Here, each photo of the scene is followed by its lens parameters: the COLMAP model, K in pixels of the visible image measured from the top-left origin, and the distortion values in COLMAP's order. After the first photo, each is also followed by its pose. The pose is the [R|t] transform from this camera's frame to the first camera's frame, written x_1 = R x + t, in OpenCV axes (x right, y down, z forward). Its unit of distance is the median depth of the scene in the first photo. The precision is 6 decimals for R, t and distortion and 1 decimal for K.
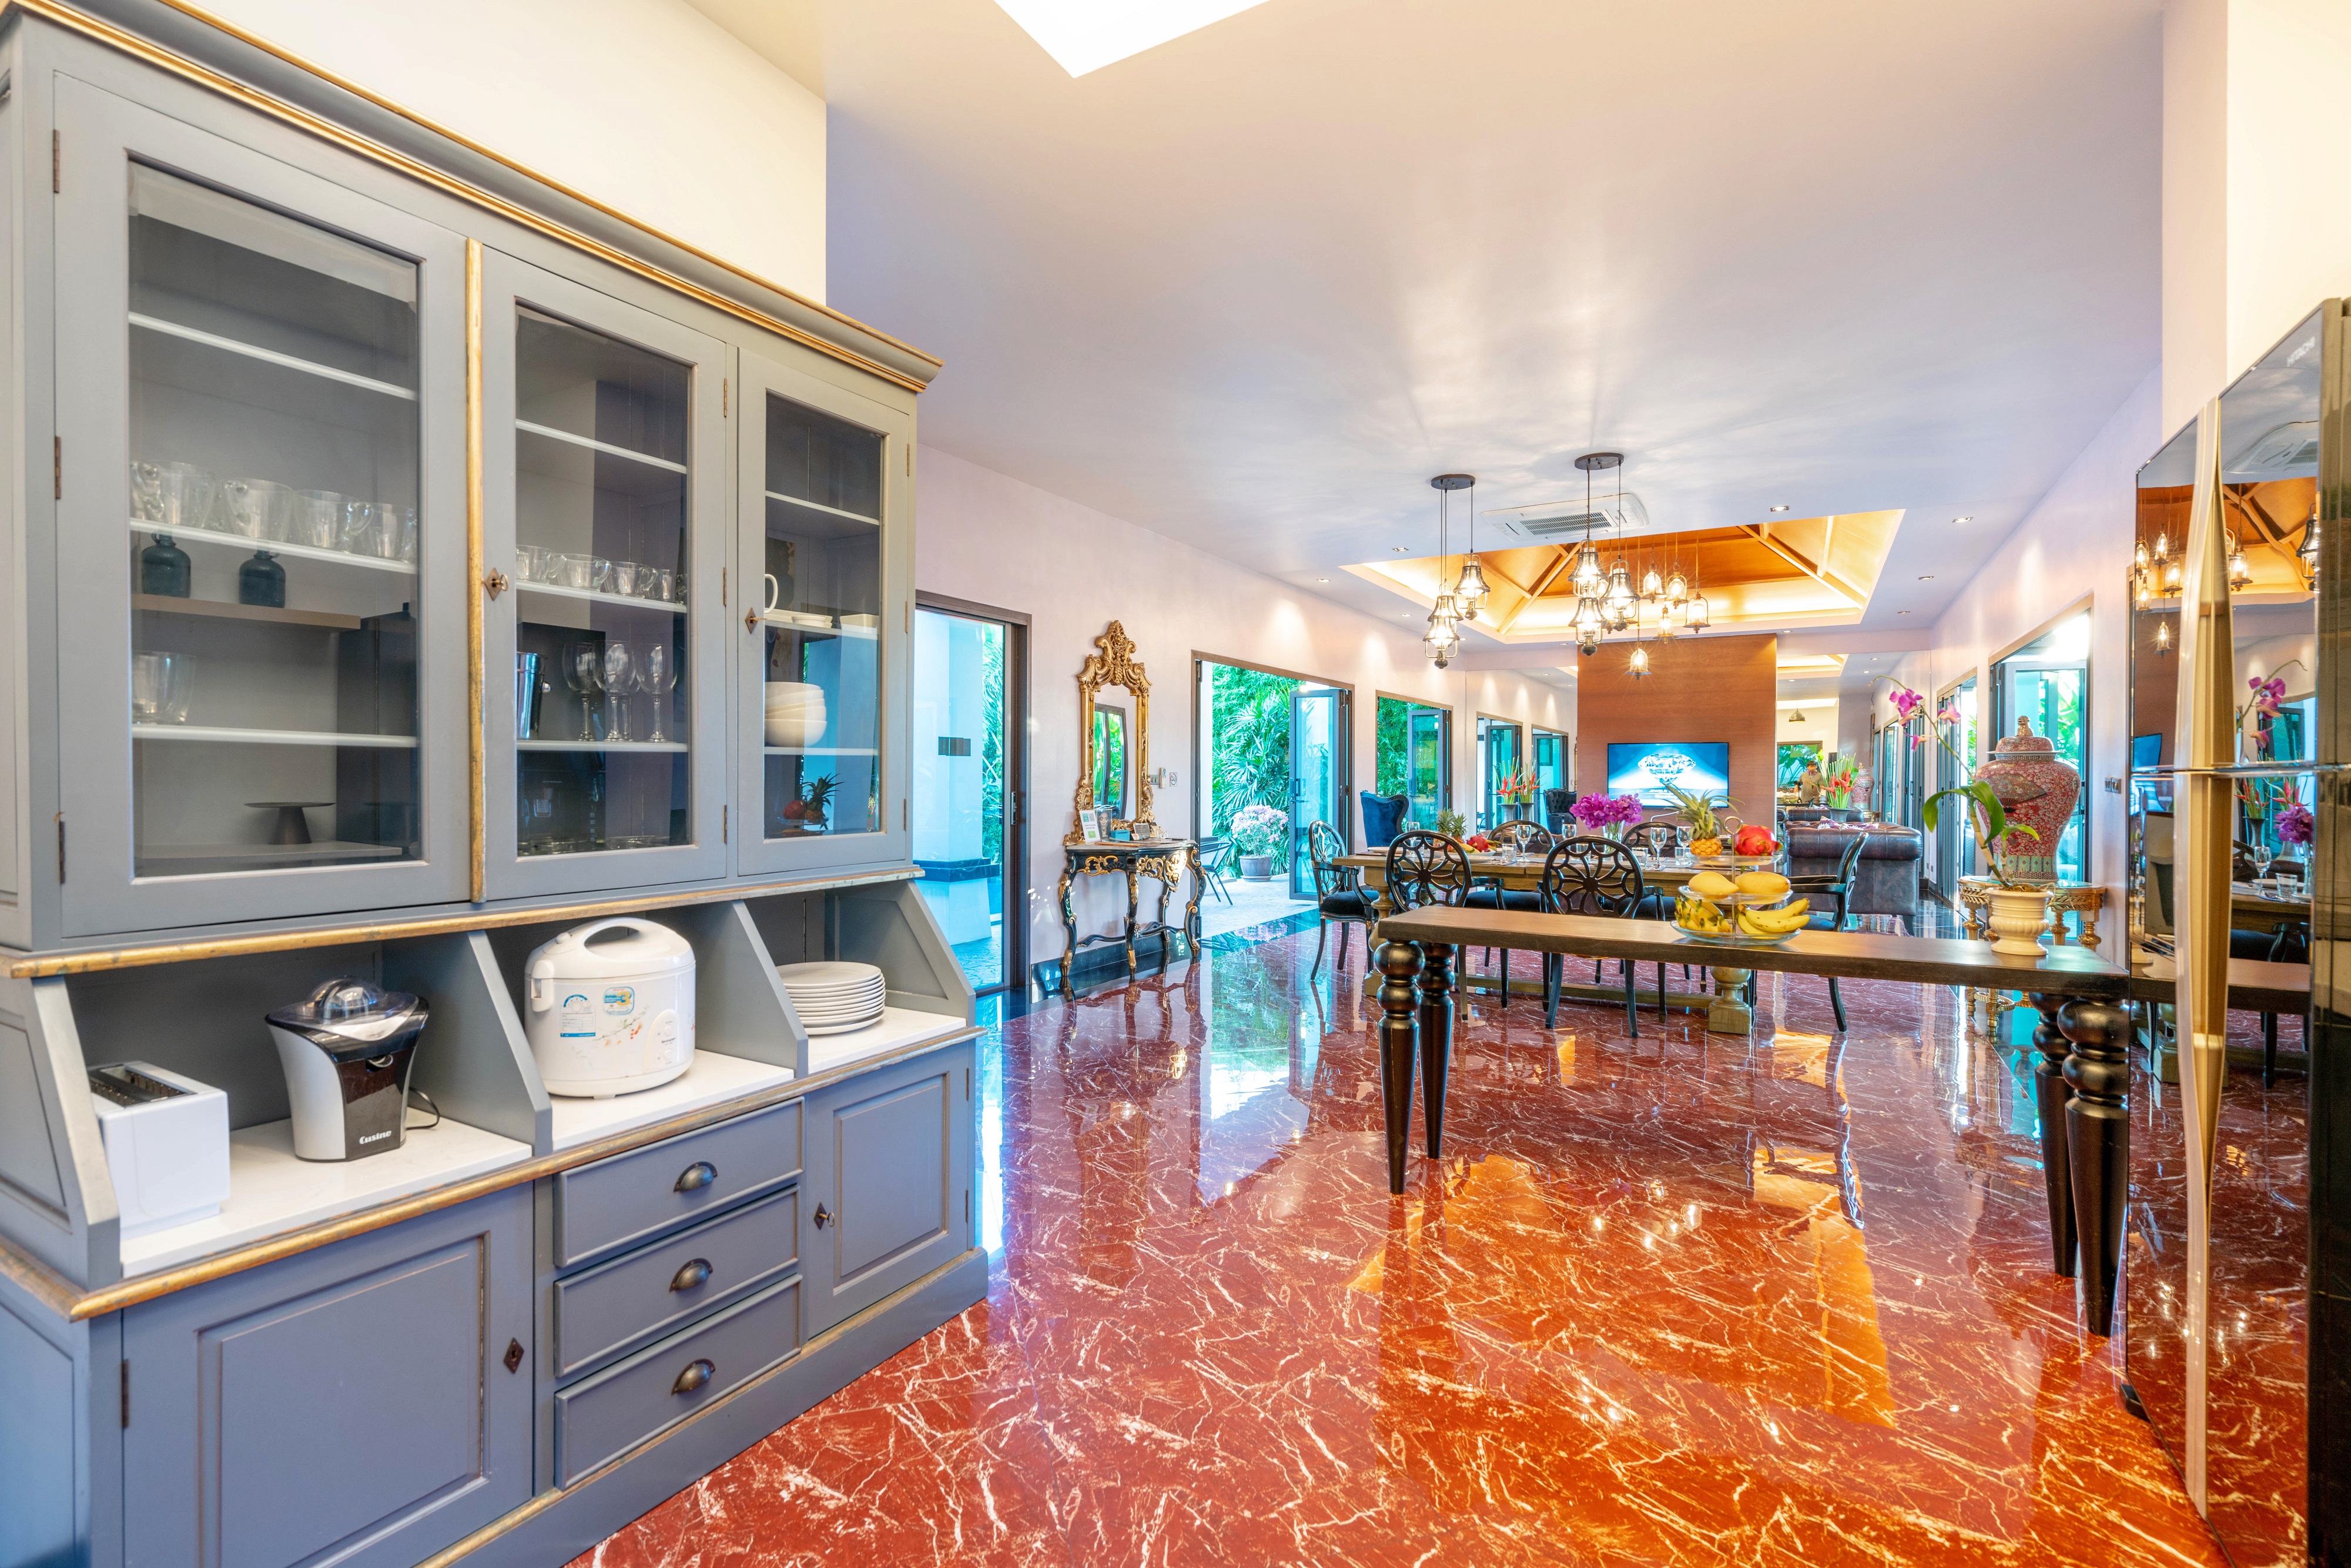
lens RADIAL K [[1072.4, 0, 1175.5], [0, 1072.4, 784.0], [0, 0, 1]] dist [-0.000052, 0.000860]
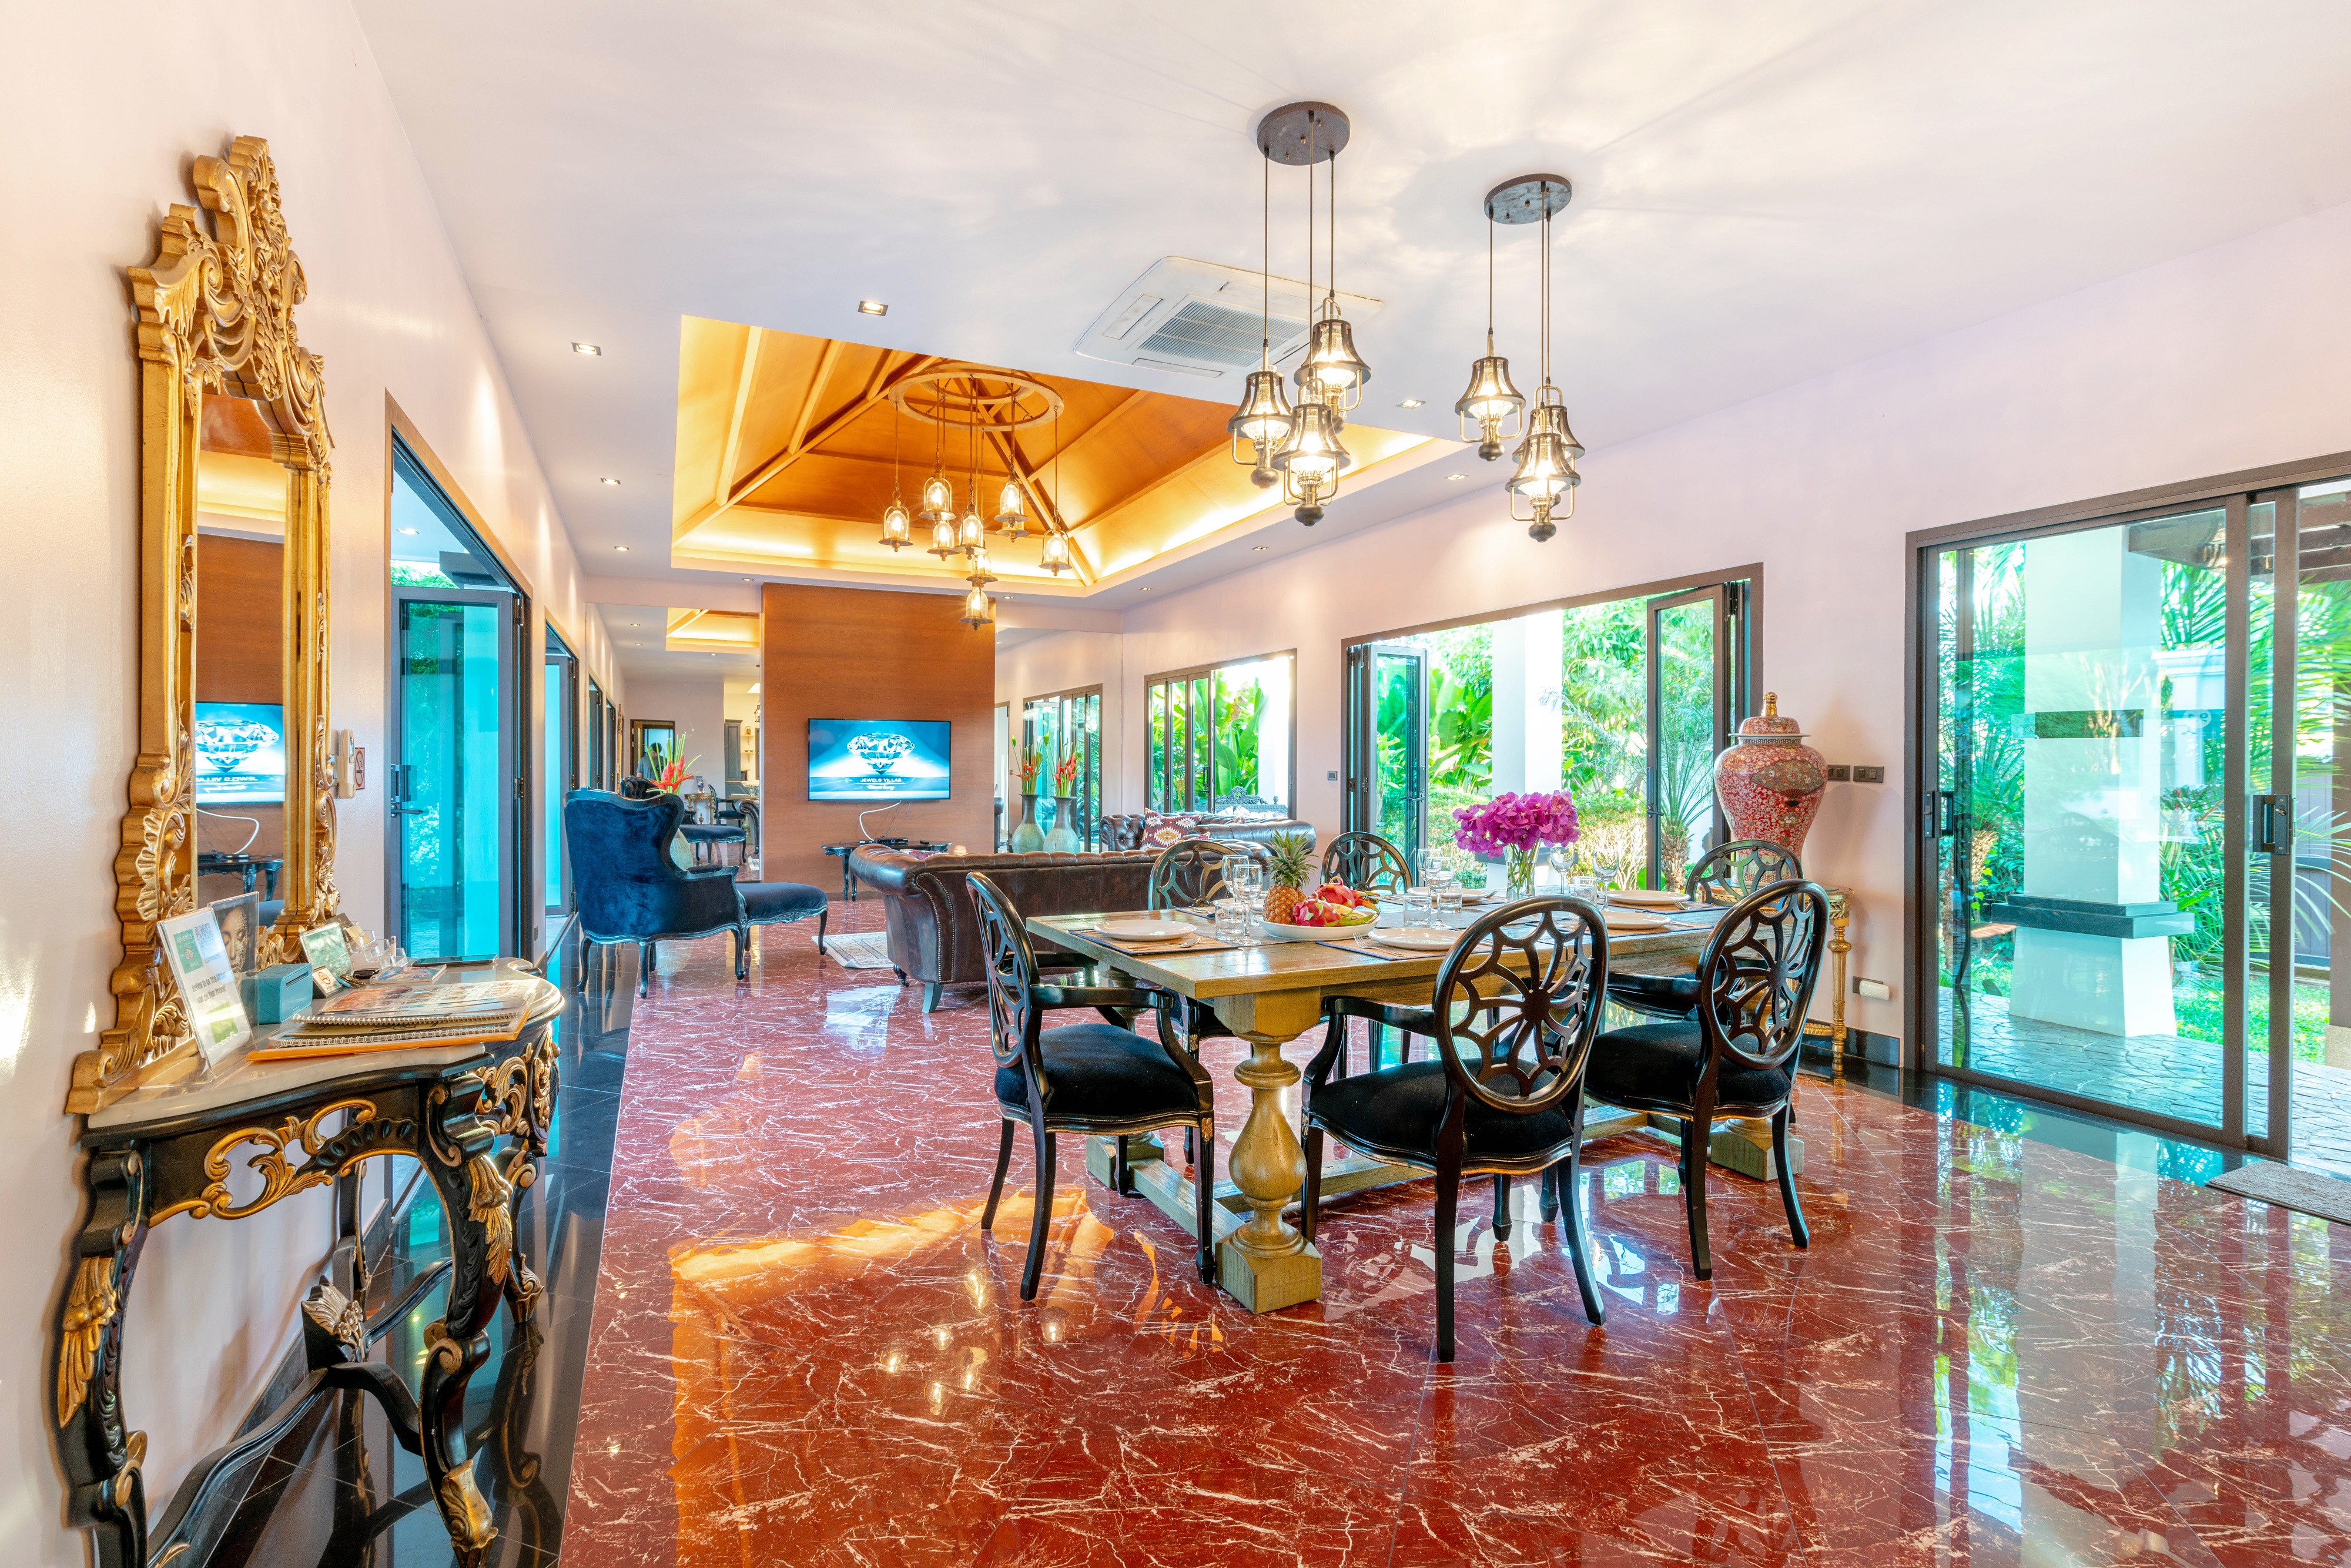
lens RADIAL K [[1072.9, 0, 1170.1], [0, 1072.9, 762.1], [0, 0, 1]] dist [-0.000332, 0.000292]
pose [[0.571989, 0.002057, 0.820259, -0.148699], [0.003664, 0.999980, -0.005063, -0.004376], [-0.820253, 0.005901, 0.571971, 0.725247]]
